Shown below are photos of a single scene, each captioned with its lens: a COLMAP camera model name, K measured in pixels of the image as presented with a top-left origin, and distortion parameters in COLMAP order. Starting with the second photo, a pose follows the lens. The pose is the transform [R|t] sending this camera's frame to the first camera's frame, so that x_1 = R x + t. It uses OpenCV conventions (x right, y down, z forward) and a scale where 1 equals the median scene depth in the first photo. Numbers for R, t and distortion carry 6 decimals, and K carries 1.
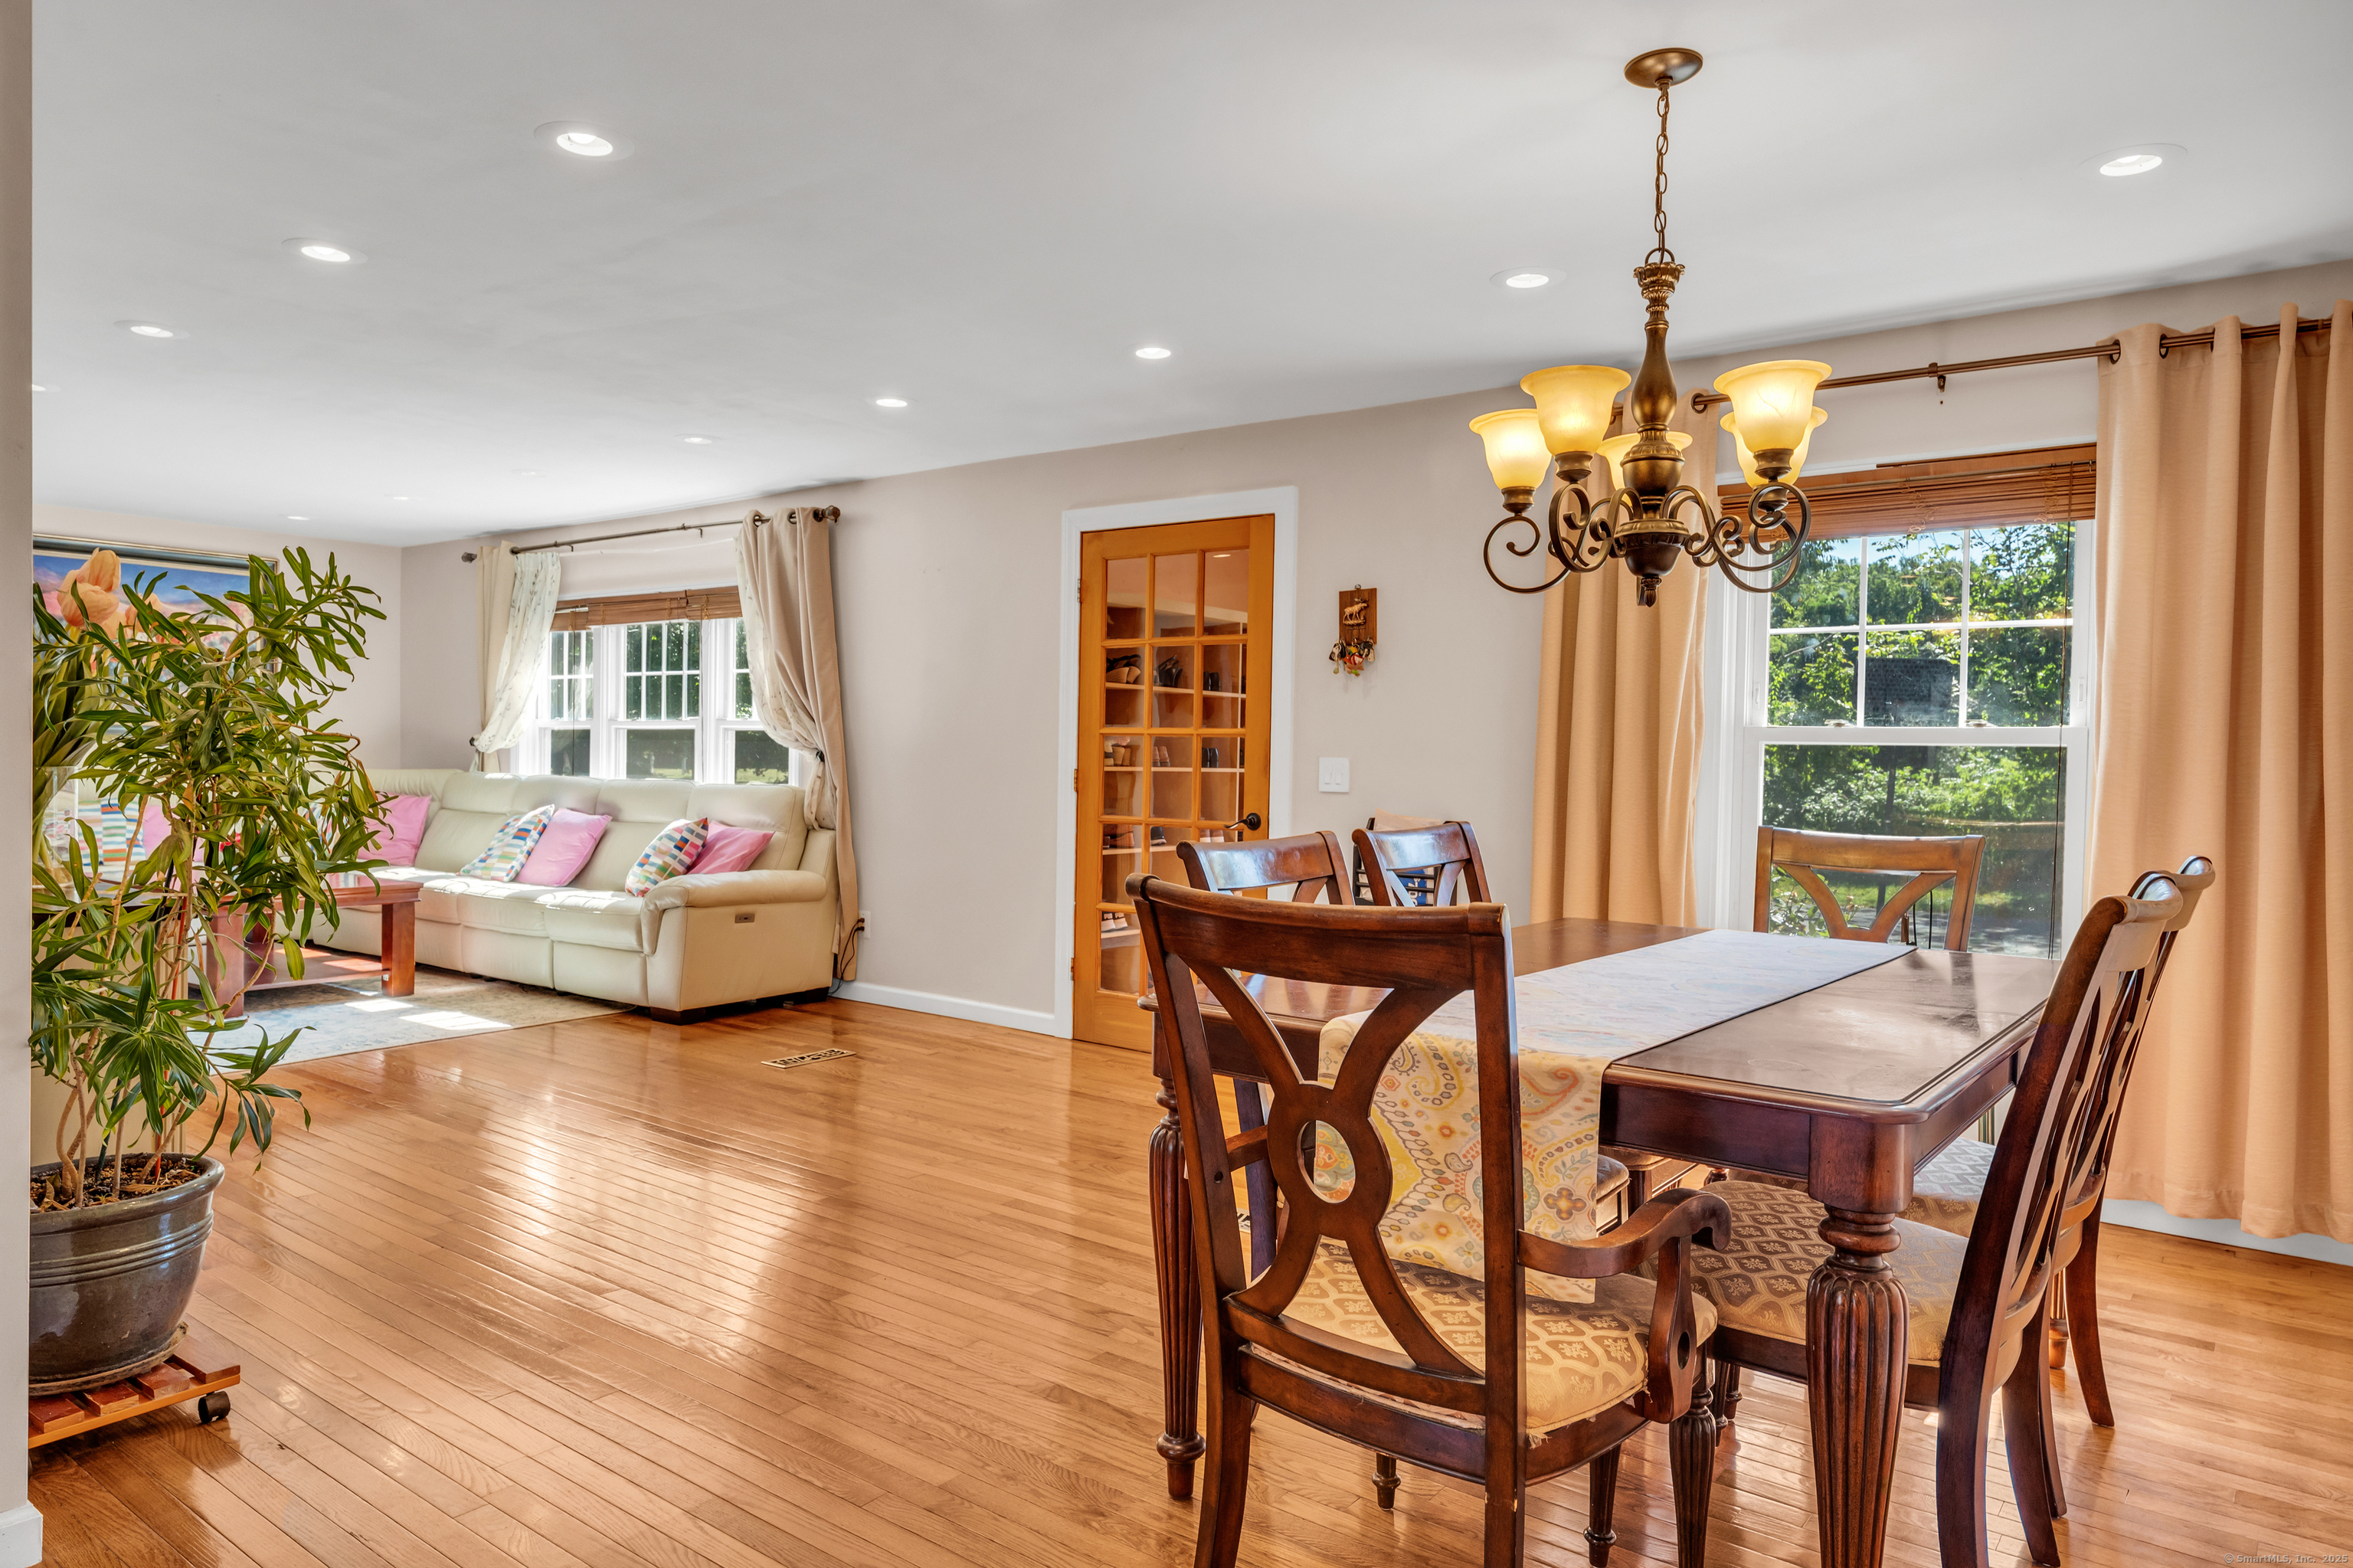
lens RADIAL K [[1458.3, 0, 1164.8], [0, 1458.3, 779.0], [0, 0, 1]] dist [0.002209, -0.004790]
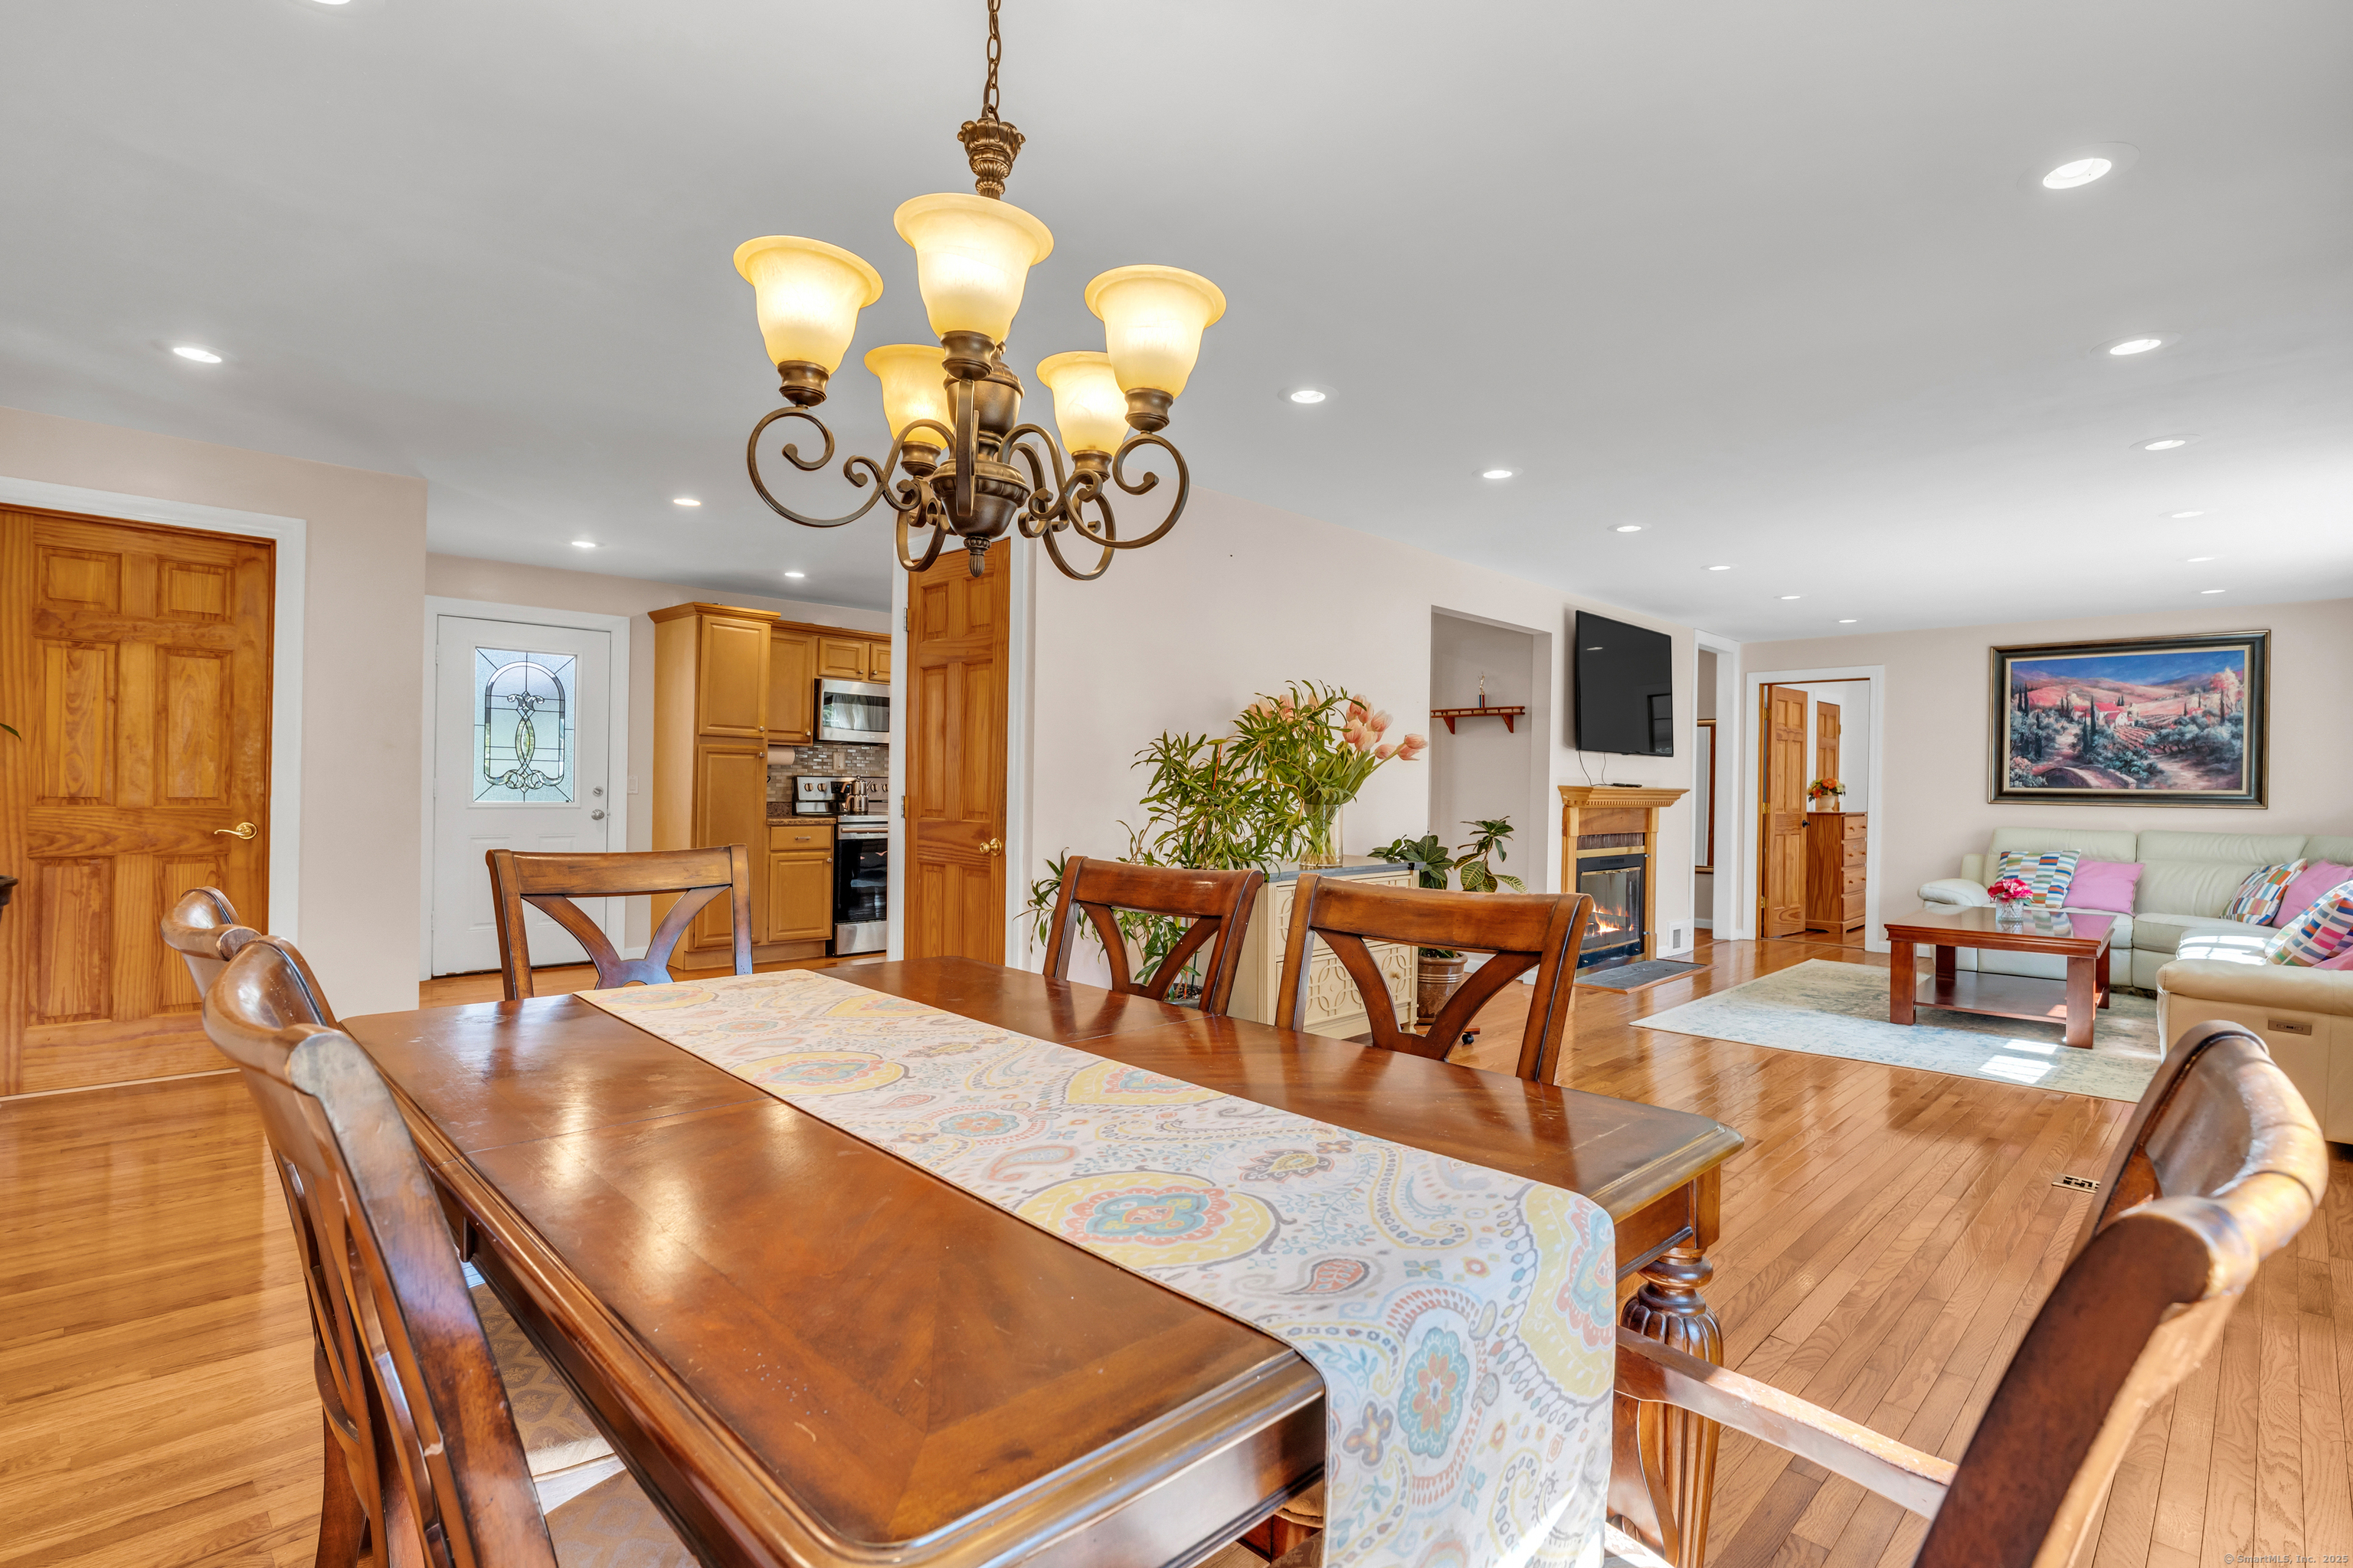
lens RADIAL K [[1107.2, 0, 1178.5], [0, 1107.2, 785.7], [0, 0, 1]] dist [-0.004859, 0.000982]
pose [[-0.120537, -0.019002, -0.992527, 0.367337], [-0.037654, 0.999185, -0.014557, -0.001086], [0.991994, 0.035618, -0.121154, 0.497890]]
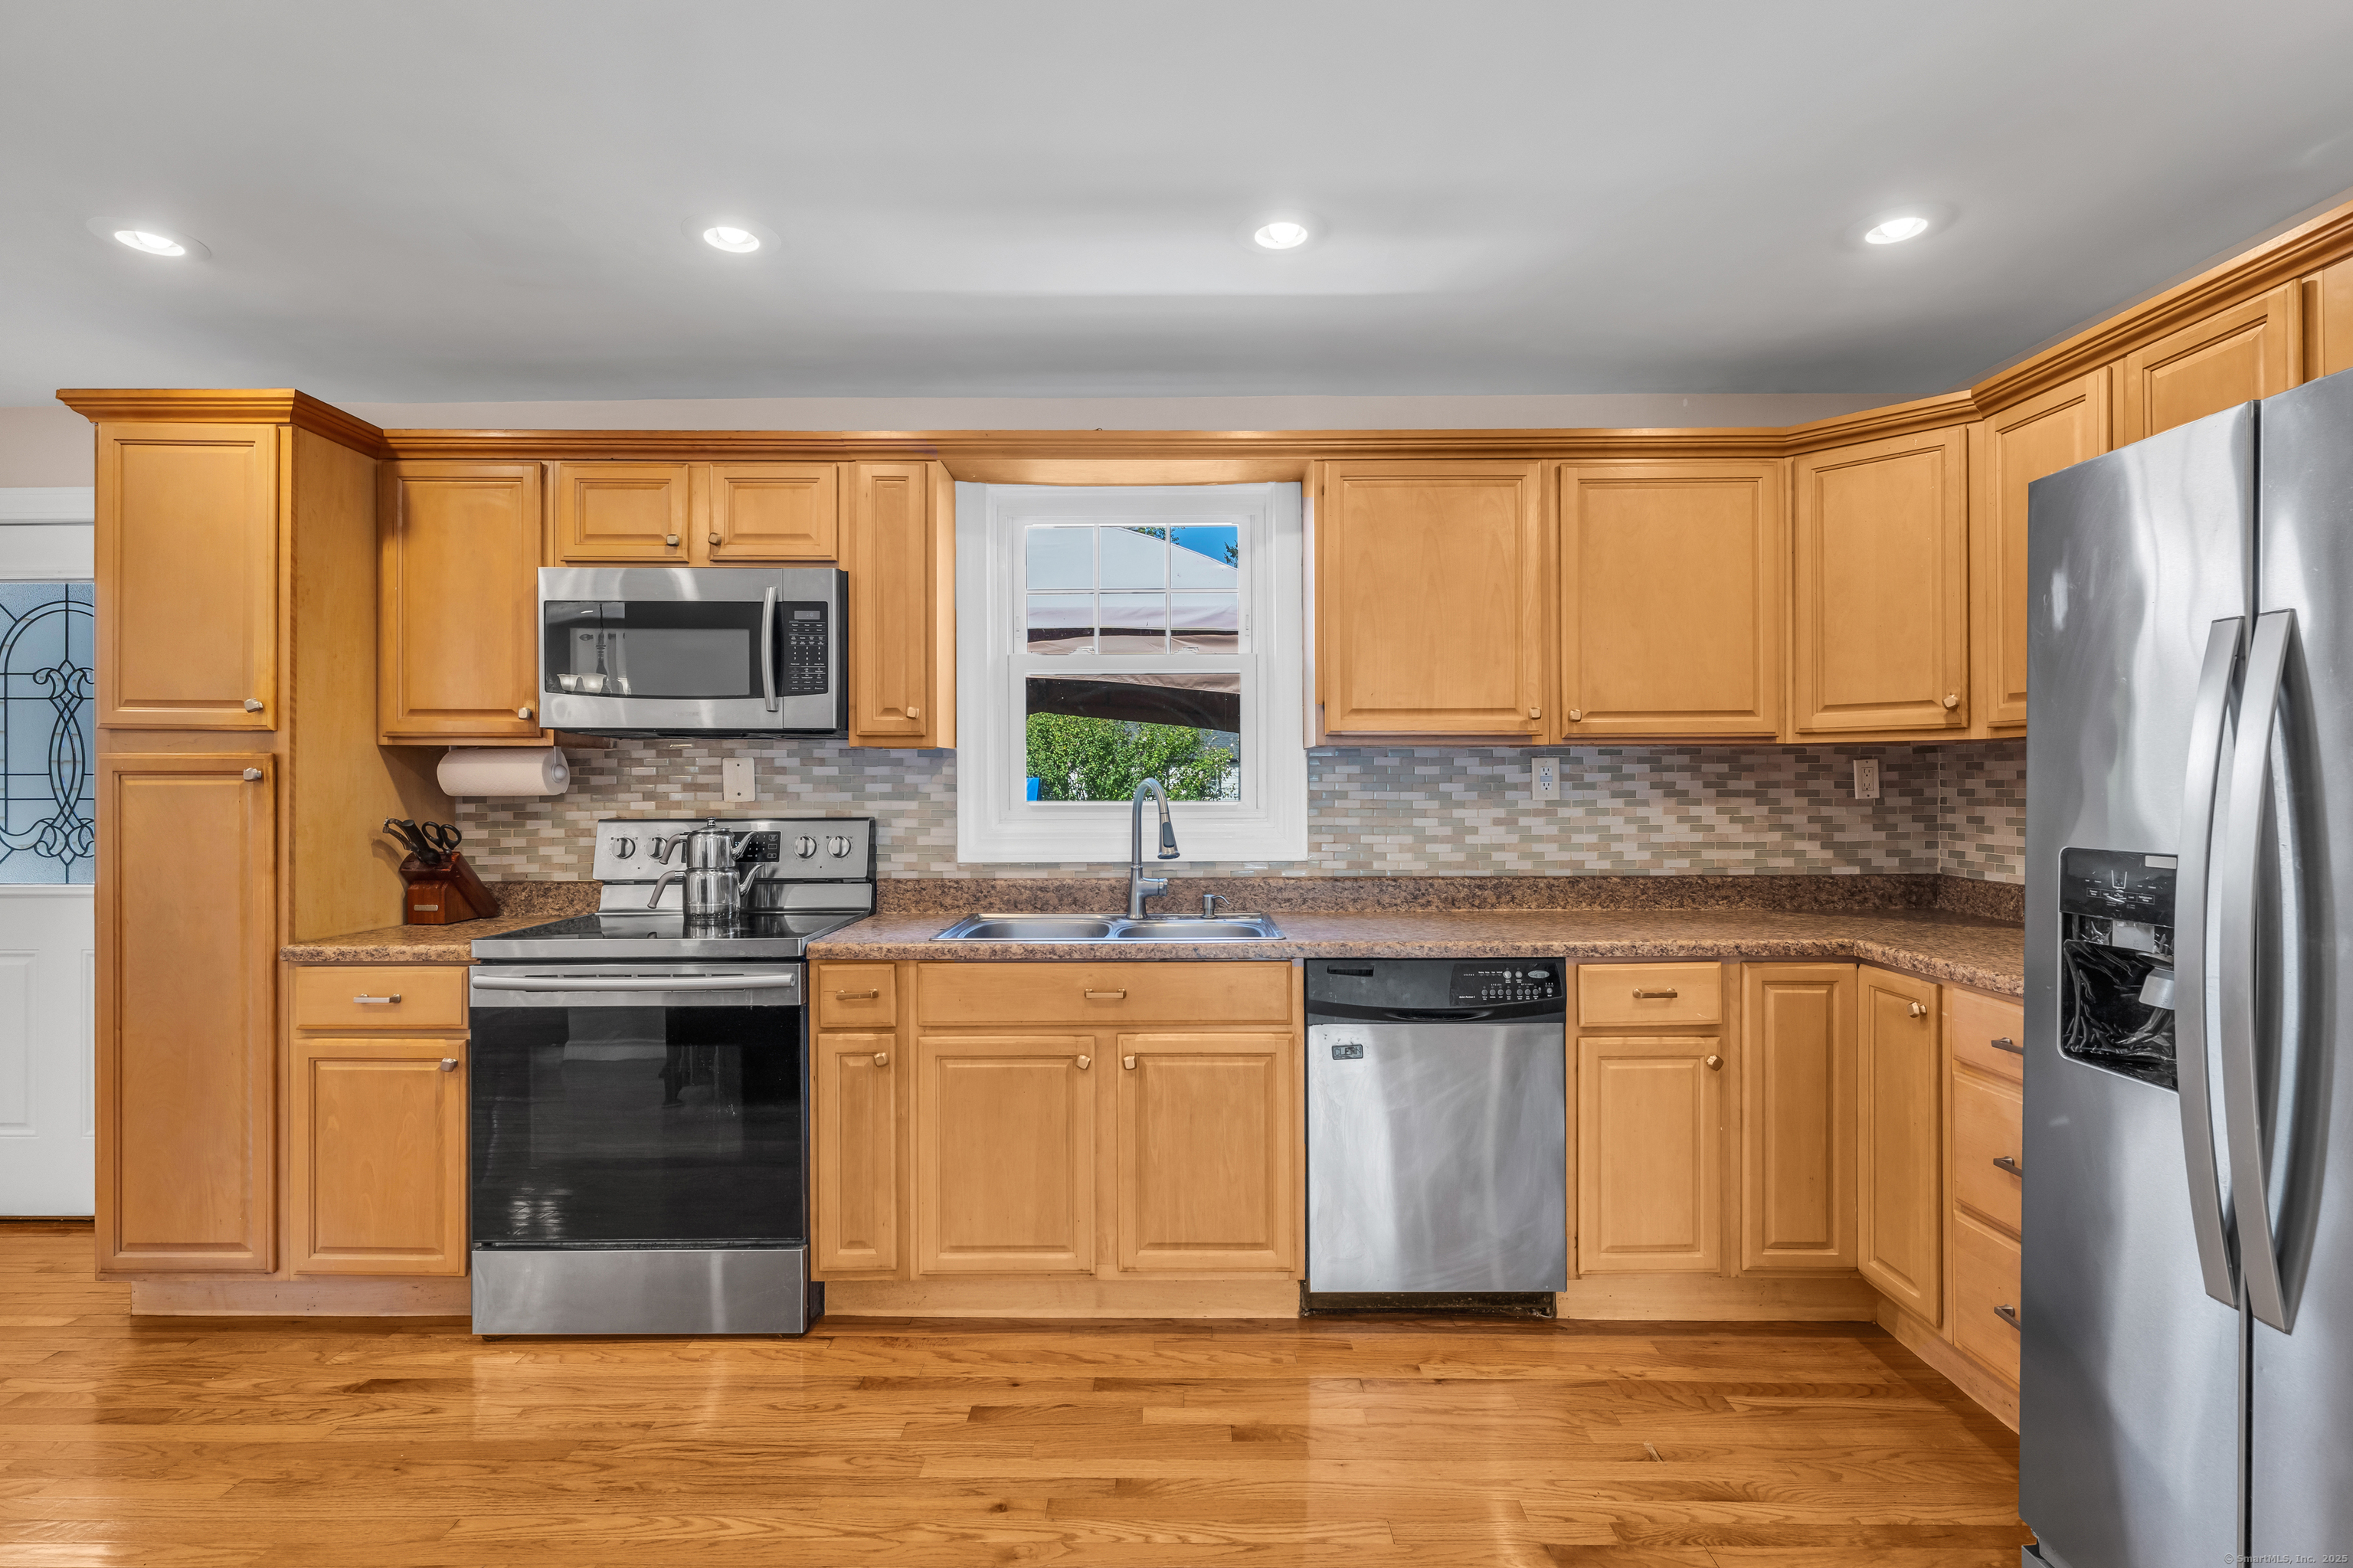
lens RADIAL K [[1107.2, 0, 1174.3], [0, 1107.2, 784.6], [0, 0, 1]] dist [-0.004859, 0.000982]
pose [[-0.789095, -0.015328, -0.614080, -0.726837], [-0.022715, 0.999733, 0.004234, -0.038662], [0.613851, 0.017290, -0.789233, 0.487960]]
